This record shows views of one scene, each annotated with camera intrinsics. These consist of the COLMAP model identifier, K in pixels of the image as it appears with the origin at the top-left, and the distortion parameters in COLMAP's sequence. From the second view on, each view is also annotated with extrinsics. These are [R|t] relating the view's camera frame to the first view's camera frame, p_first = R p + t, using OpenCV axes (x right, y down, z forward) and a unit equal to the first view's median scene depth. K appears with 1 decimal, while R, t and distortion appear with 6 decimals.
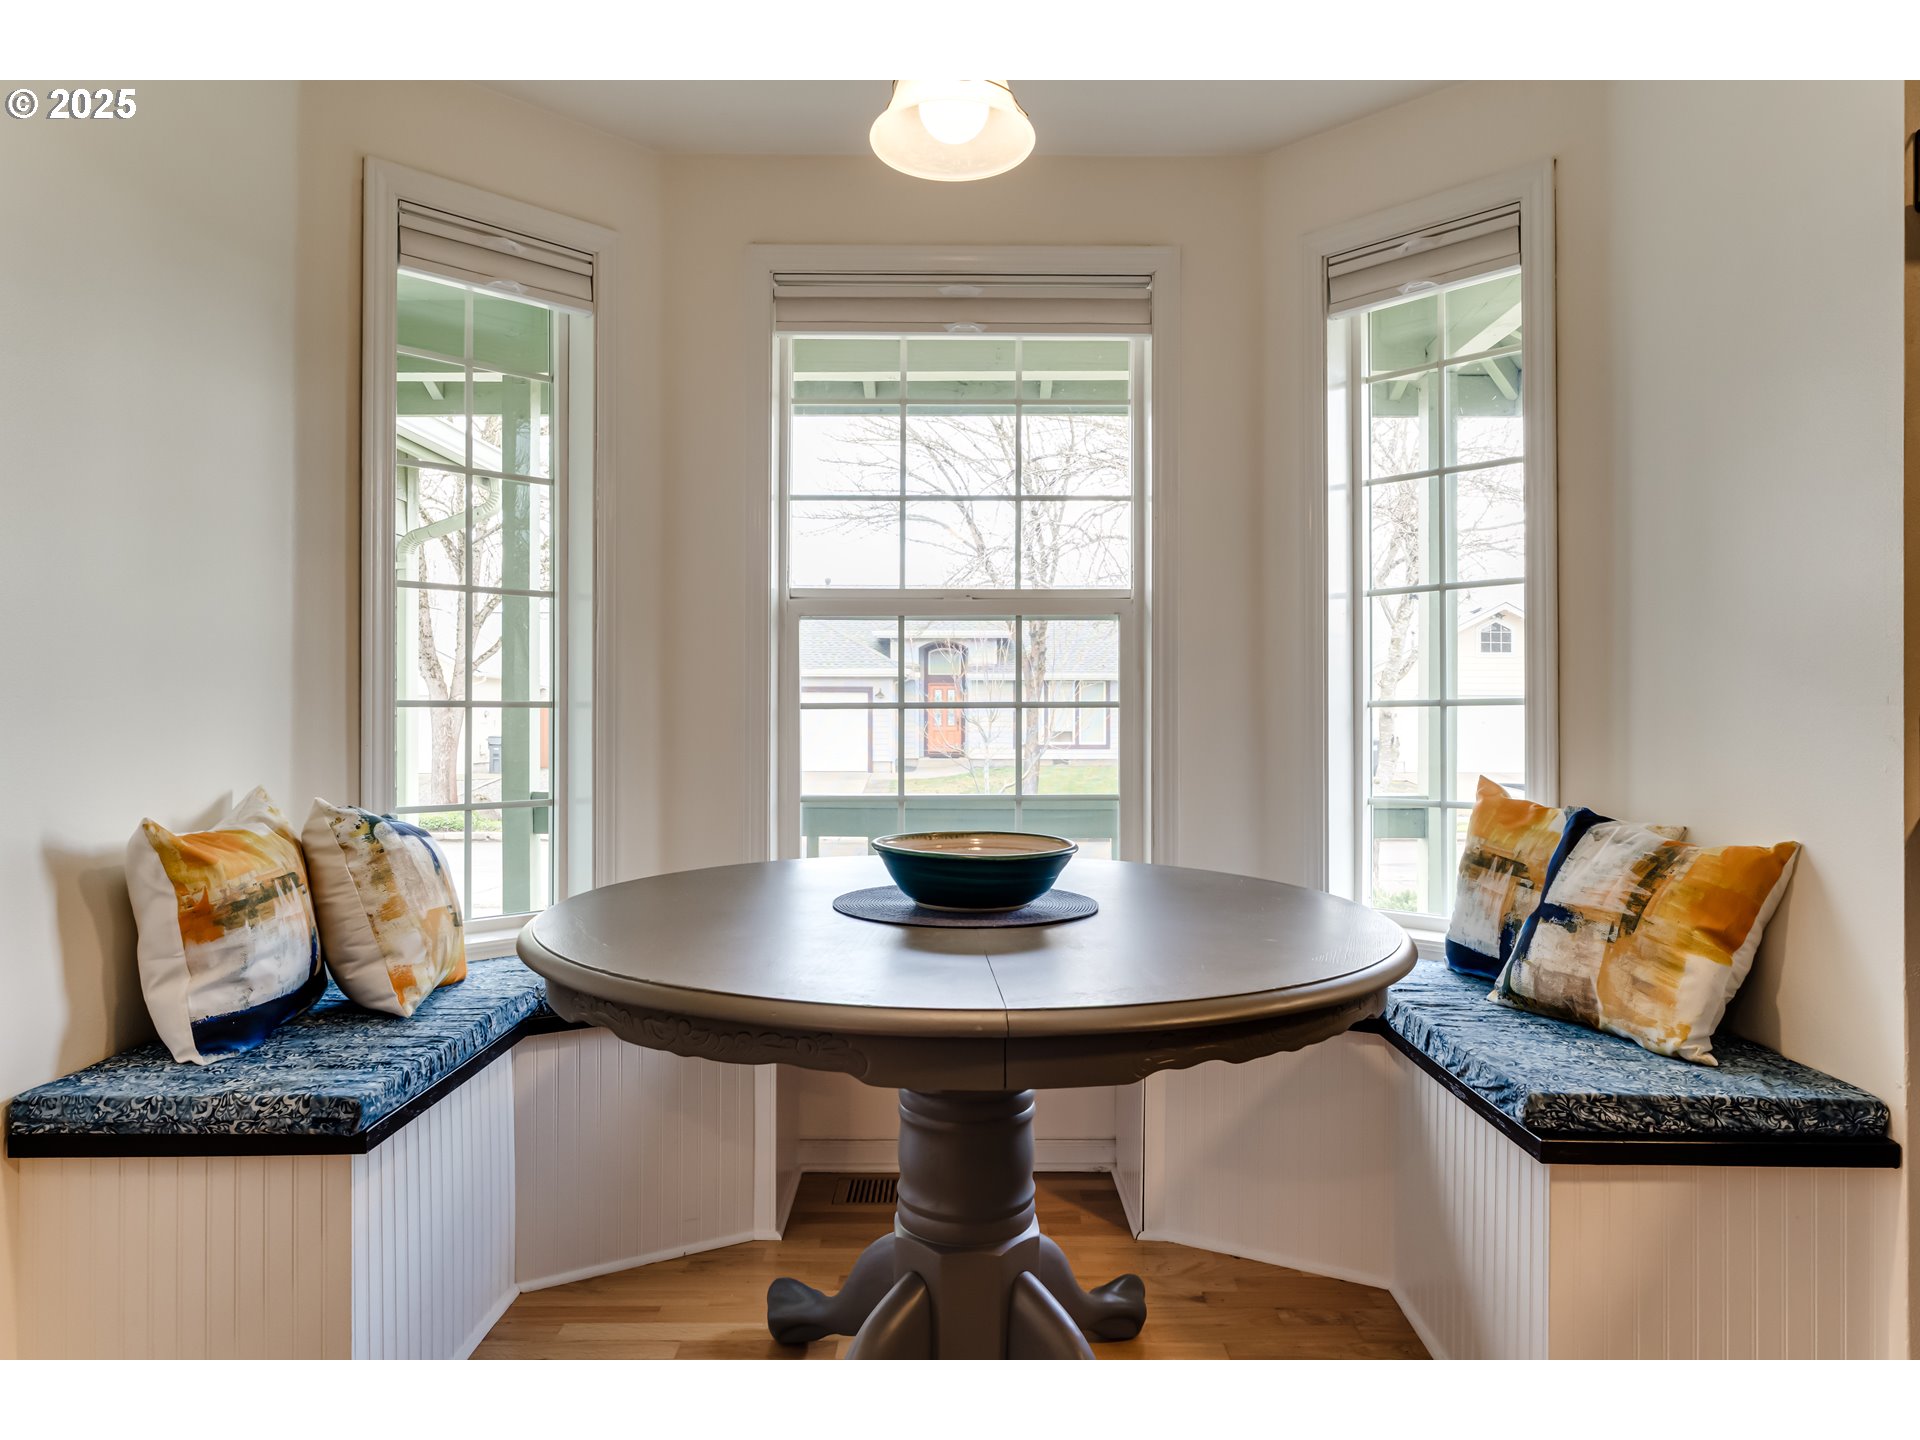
lens RADIAL K [[1195.4, 0, 960.0], [0, 1195.4, 720.0], [0, 0, 1]] dist [-0.003722, 0.000043]
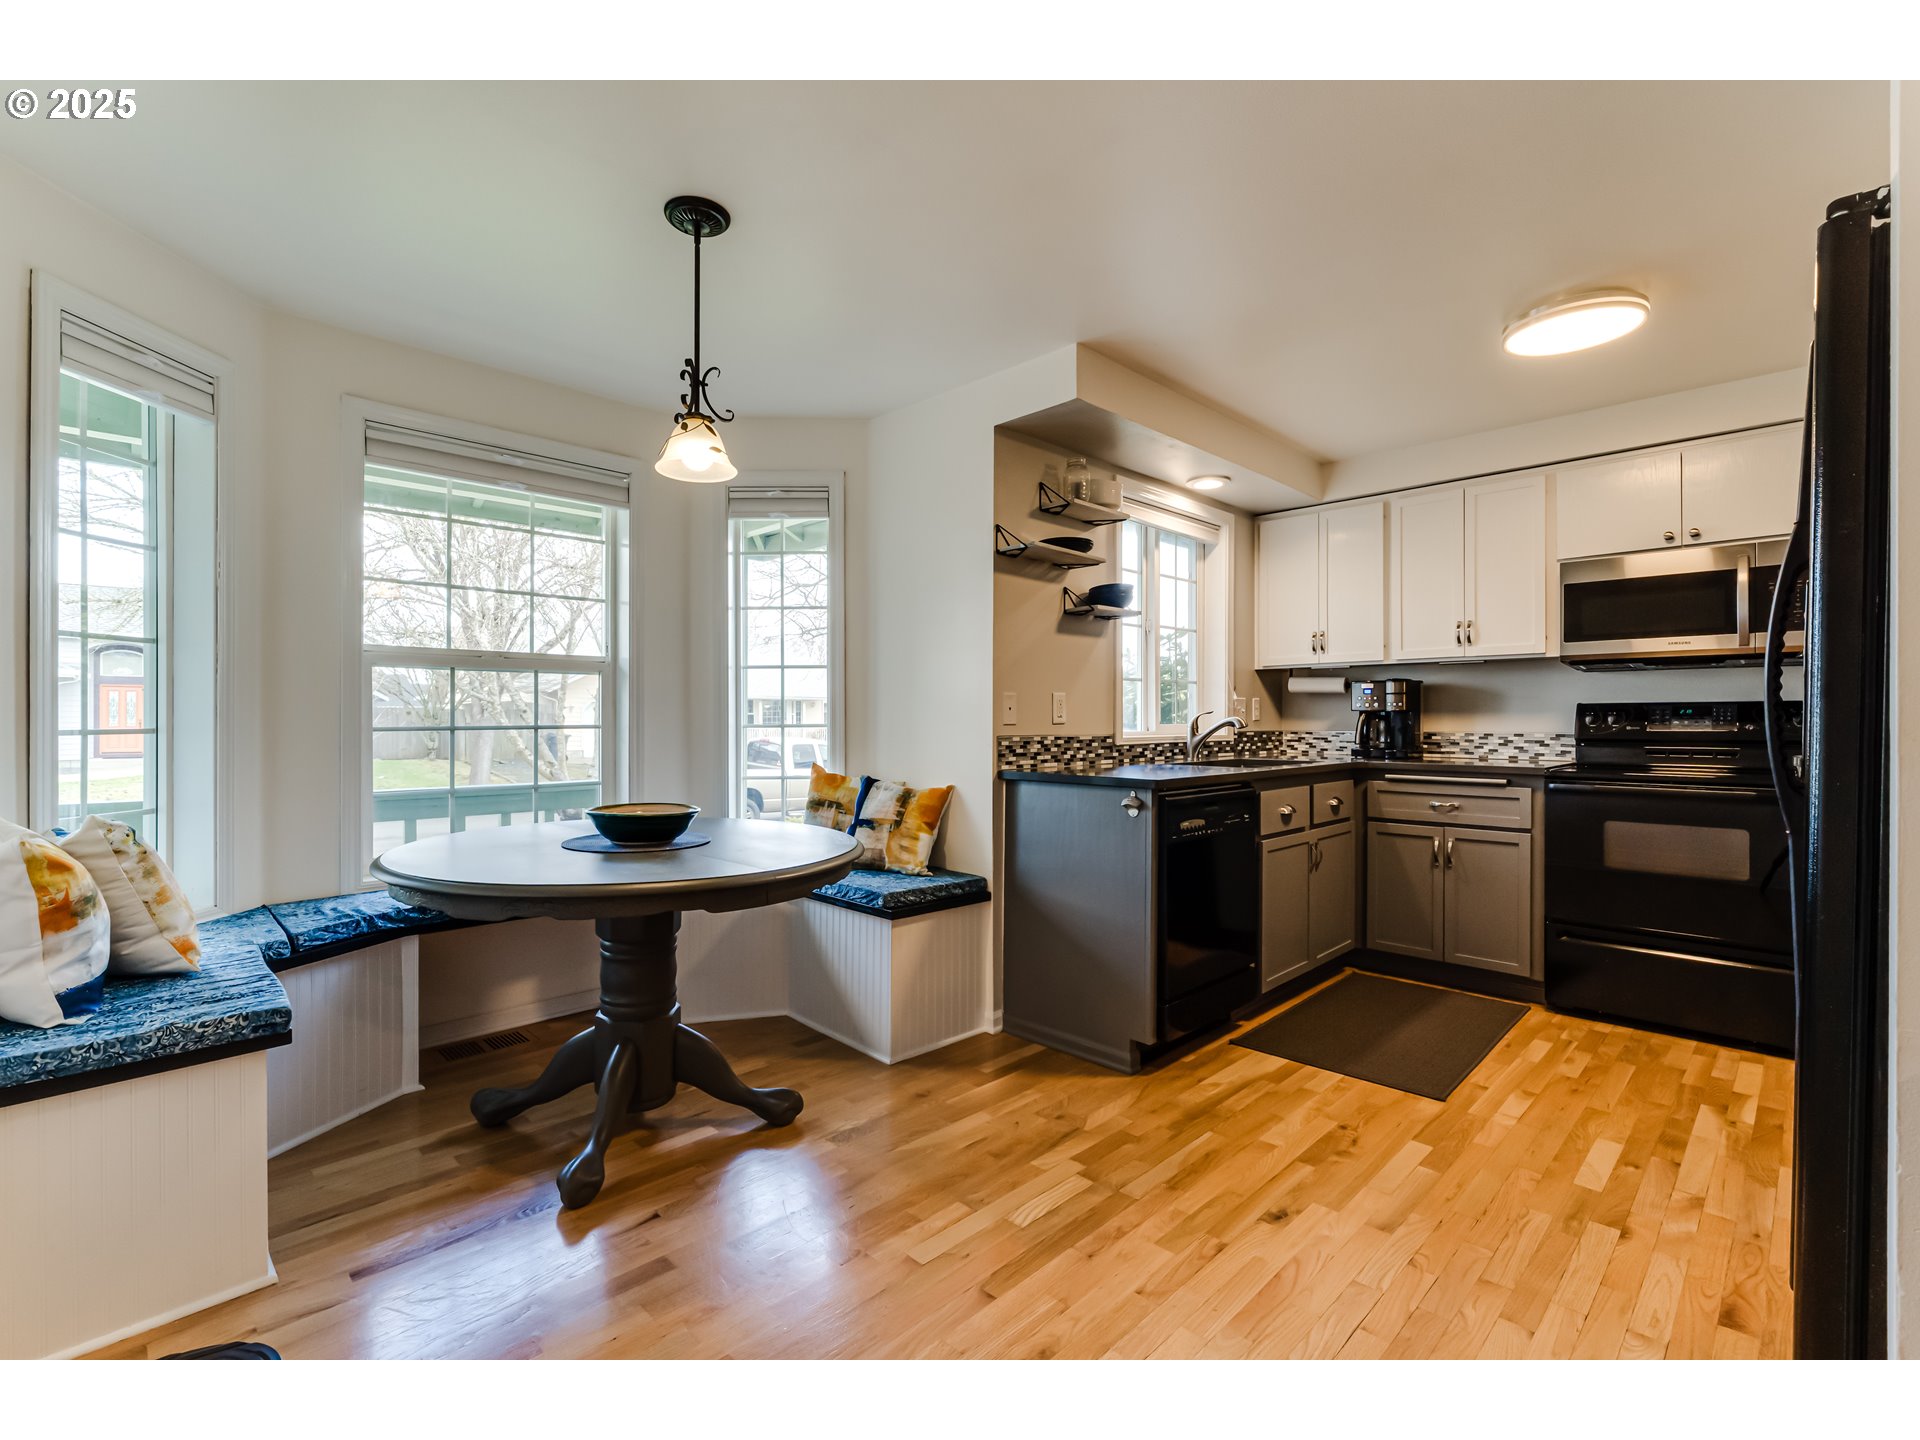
lens RADIAL K [[869.3, 0, 960.0], [0, 869.3, 720.0], [0, 0, 1]] dist [-0.003537, 0.000041]
pose [[0.706687, -0.000956, 0.707526, -0.568047], [-0.002137, 0.999992, 0.003486, -0.041731], [-0.707523, -0.003975, 0.706679, -0.308183]]
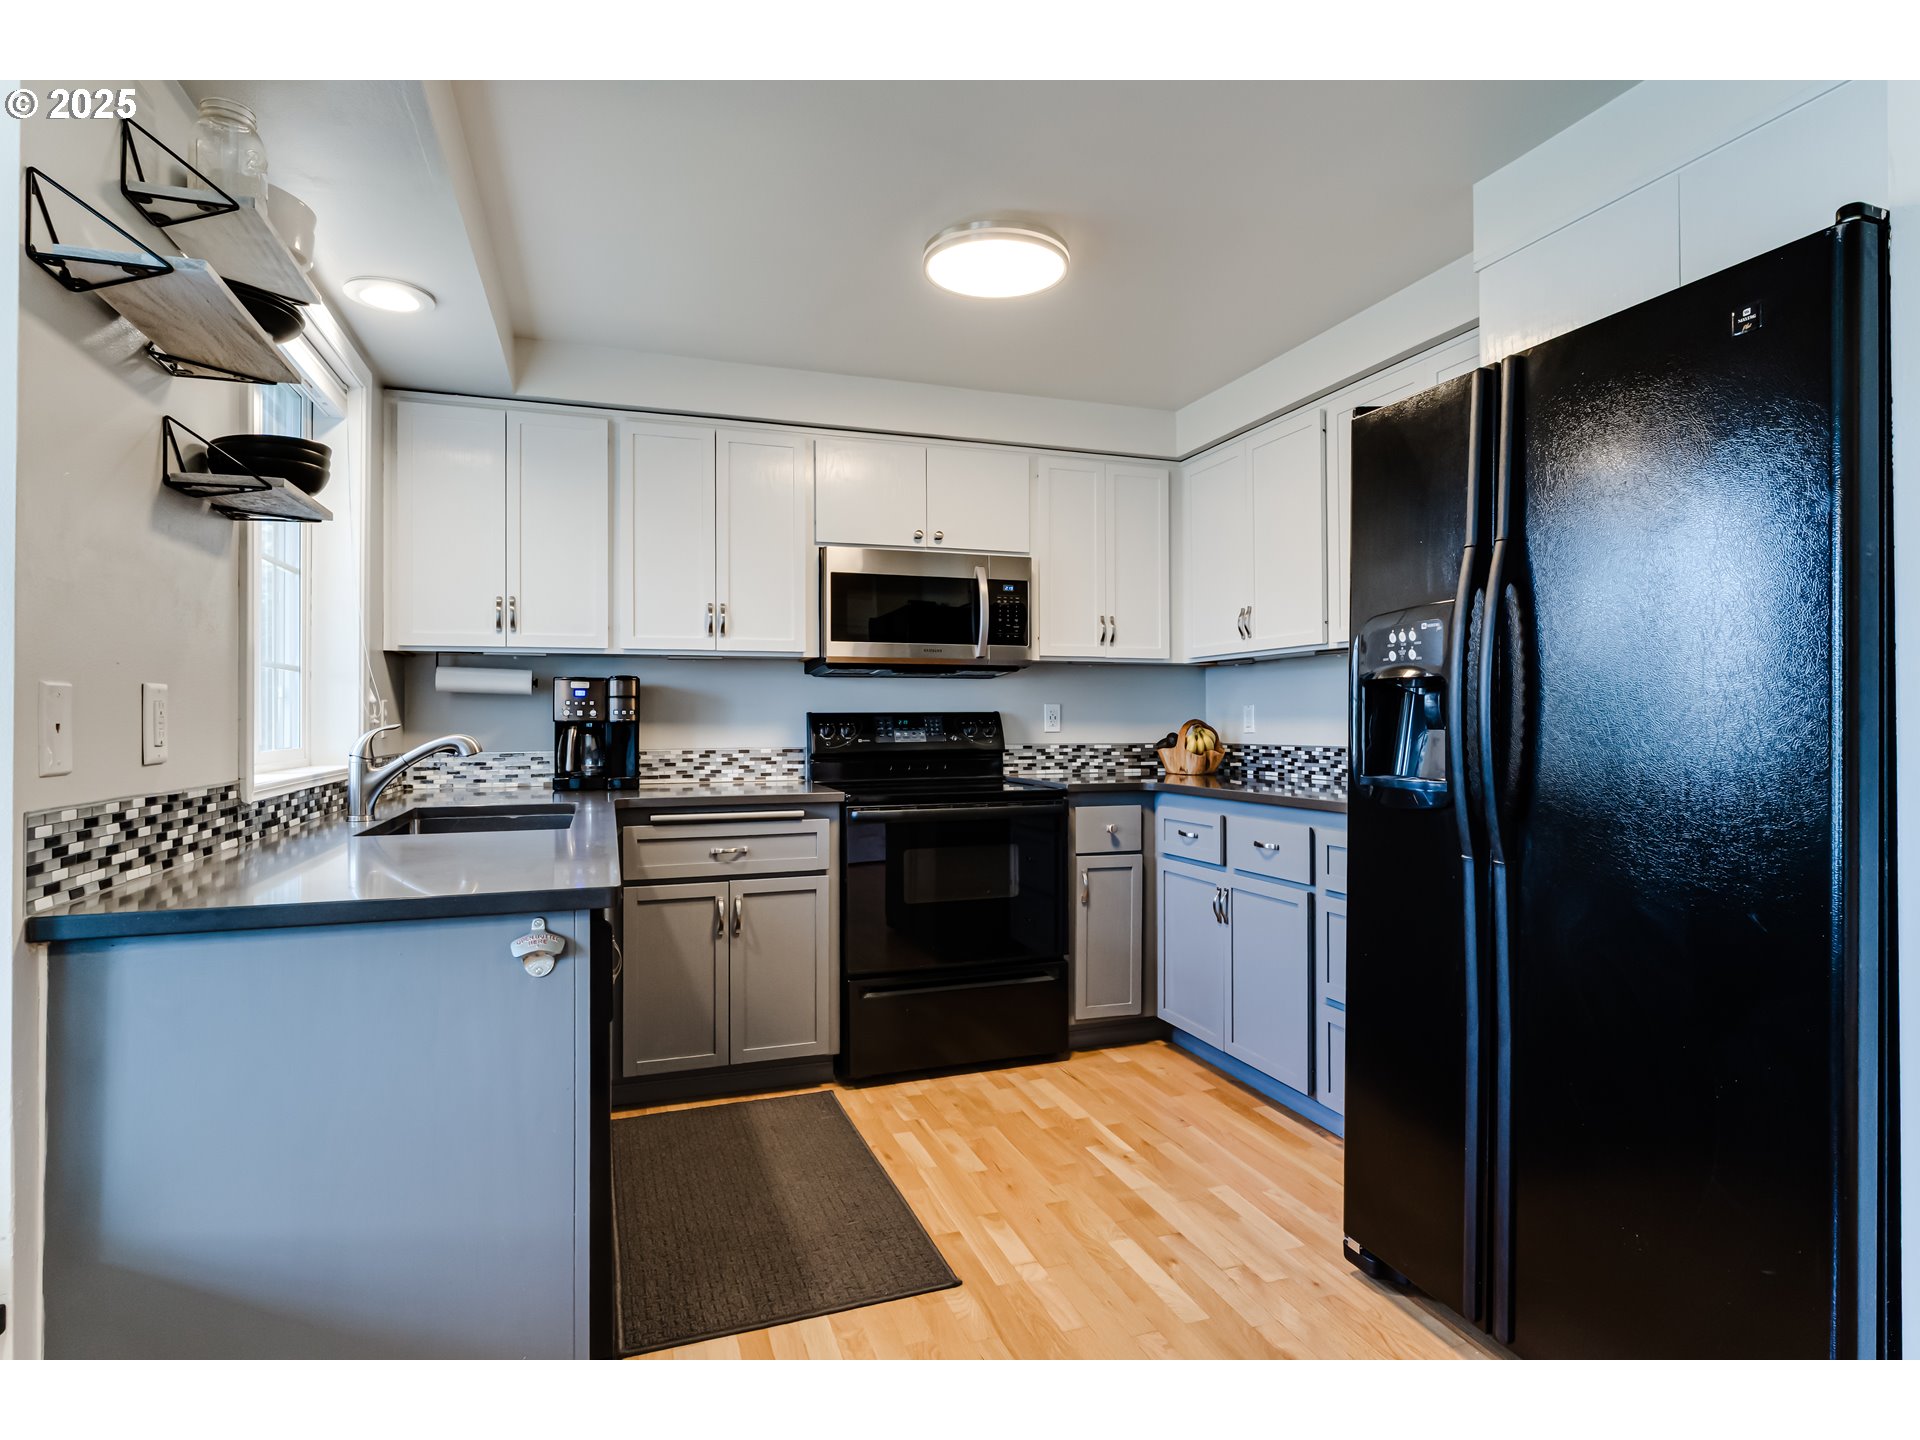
lens RADIAL K [[1005.7, 0, 963.7], [0, 1005.7, 709.4], [0, 0, 1]] dist [-0.004585, -0.000090]
pose [[-0.333008, 0.009193, 0.942879, -0.124854], [0.000462, 0.999954, -0.009587, -0.063690], [-0.942924, -0.002757, -0.332997, 0.475122]]
